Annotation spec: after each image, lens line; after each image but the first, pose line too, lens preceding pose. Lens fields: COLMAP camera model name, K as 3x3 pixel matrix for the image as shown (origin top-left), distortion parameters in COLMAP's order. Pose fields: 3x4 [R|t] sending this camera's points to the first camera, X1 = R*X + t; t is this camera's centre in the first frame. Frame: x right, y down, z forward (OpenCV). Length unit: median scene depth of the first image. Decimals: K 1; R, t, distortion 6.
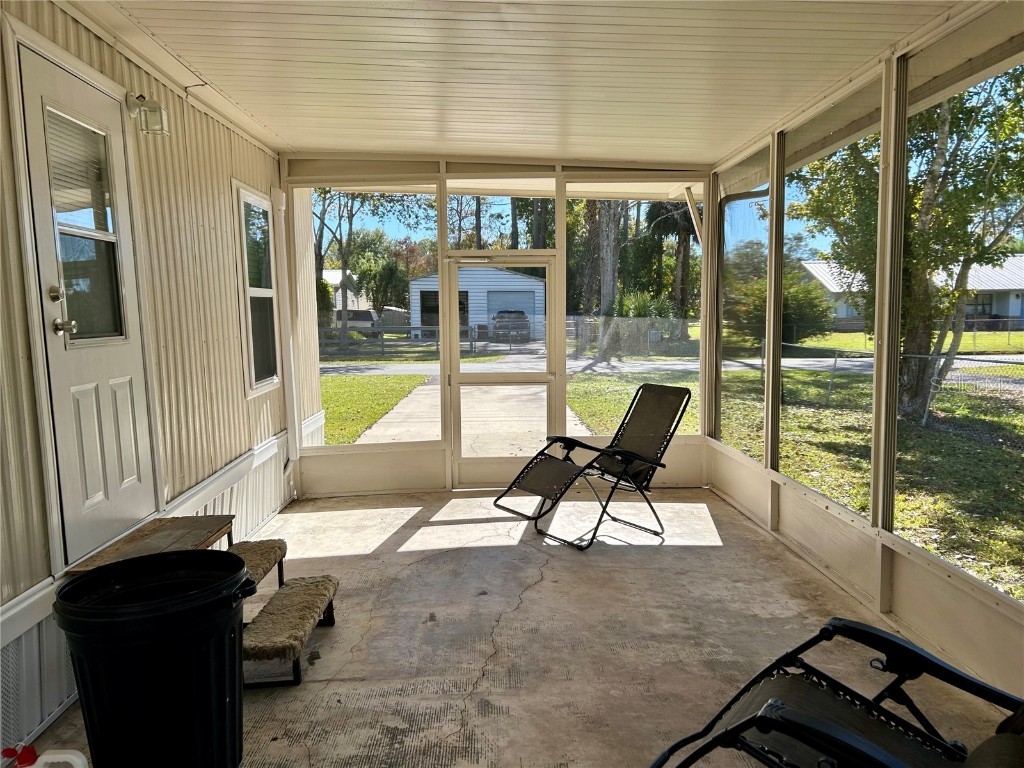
lens RADIAL K [[767.4, 0, 512.3], [0, 767.4, 386.3], [0, 0, 1]] dist [0.036626, -0.059409]
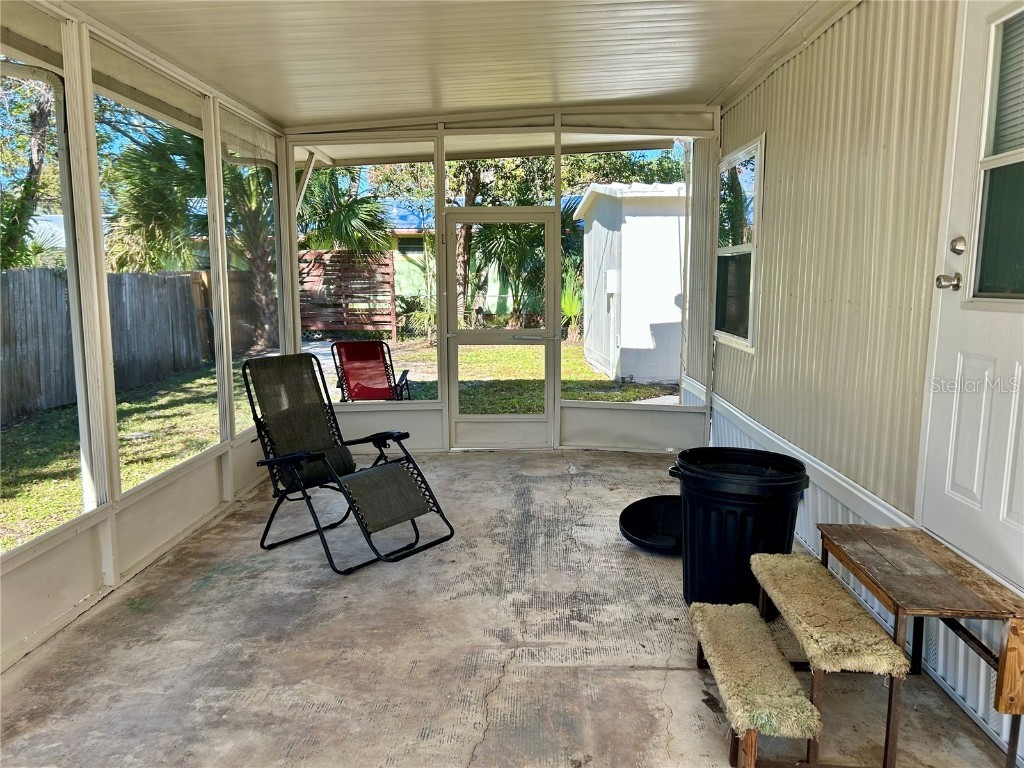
lens RADIAL K [[767.4, 0, 511.7], [0, 767.4, 385.5], [0, 0, 1]] dist [0.036626, -0.059409]
pose [[-0.997515, 0.008613, 0.069924, -0.122774], [0.024516, 0.972908, 0.229891, -0.180750], [-0.066050, 0.231034, -0.970701, 1.947736]]
